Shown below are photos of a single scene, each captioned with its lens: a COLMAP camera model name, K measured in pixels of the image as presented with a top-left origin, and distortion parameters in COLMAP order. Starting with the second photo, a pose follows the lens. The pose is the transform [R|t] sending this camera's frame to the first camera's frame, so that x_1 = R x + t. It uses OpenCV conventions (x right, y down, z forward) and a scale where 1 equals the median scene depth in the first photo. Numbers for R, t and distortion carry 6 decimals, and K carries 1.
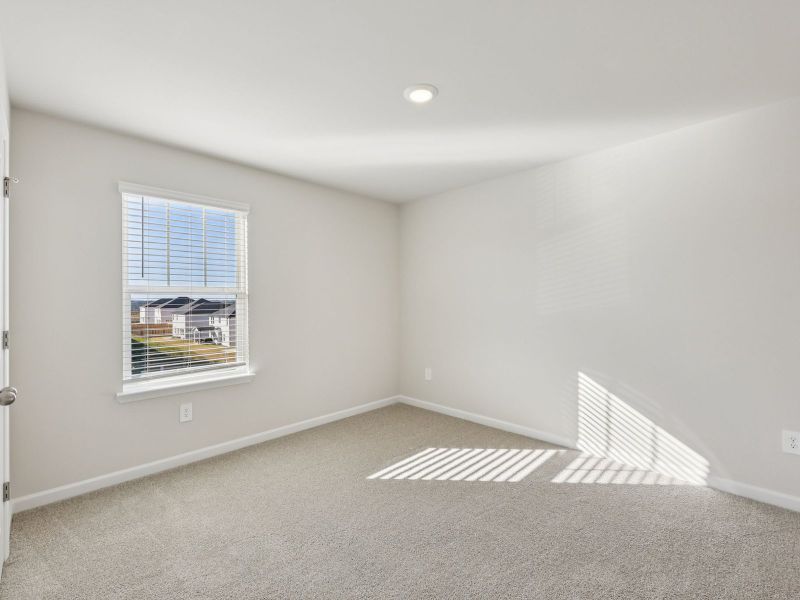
lens RADIAL K [[362.6, 0, 402.6], [0, 362.6, 297.8], [0, 0, 1]] dist [-0.004792, -0.000395]
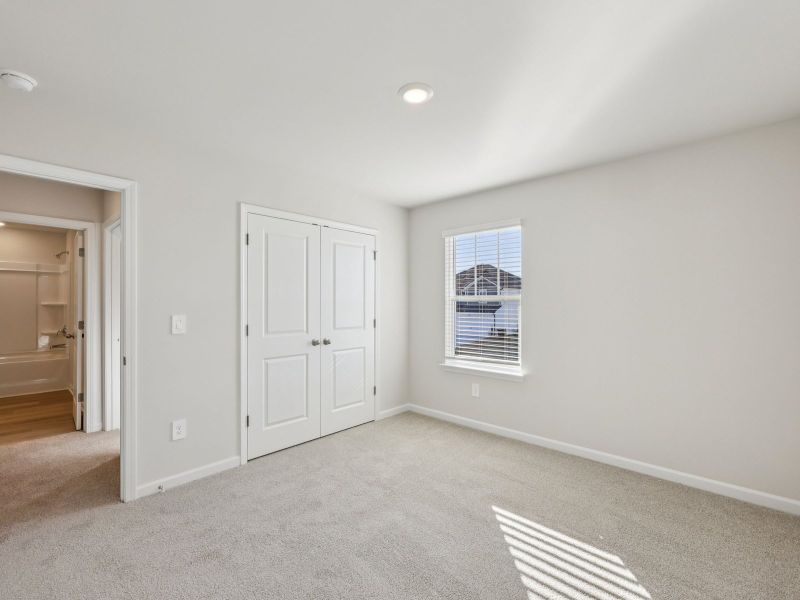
lens RADIAL K [[362.6, 0, 398.7], [0, 362.6, 300.4], [0, 0, 1]] dist [-0.004792, -0.000395]
pose [[0.028609, 0.001878, -0.999589, 0.779089], [0.004626, 0.999987, 0.002012, -0.019586], [0.999580, -0.004682, 0.028600, 0.722884]]
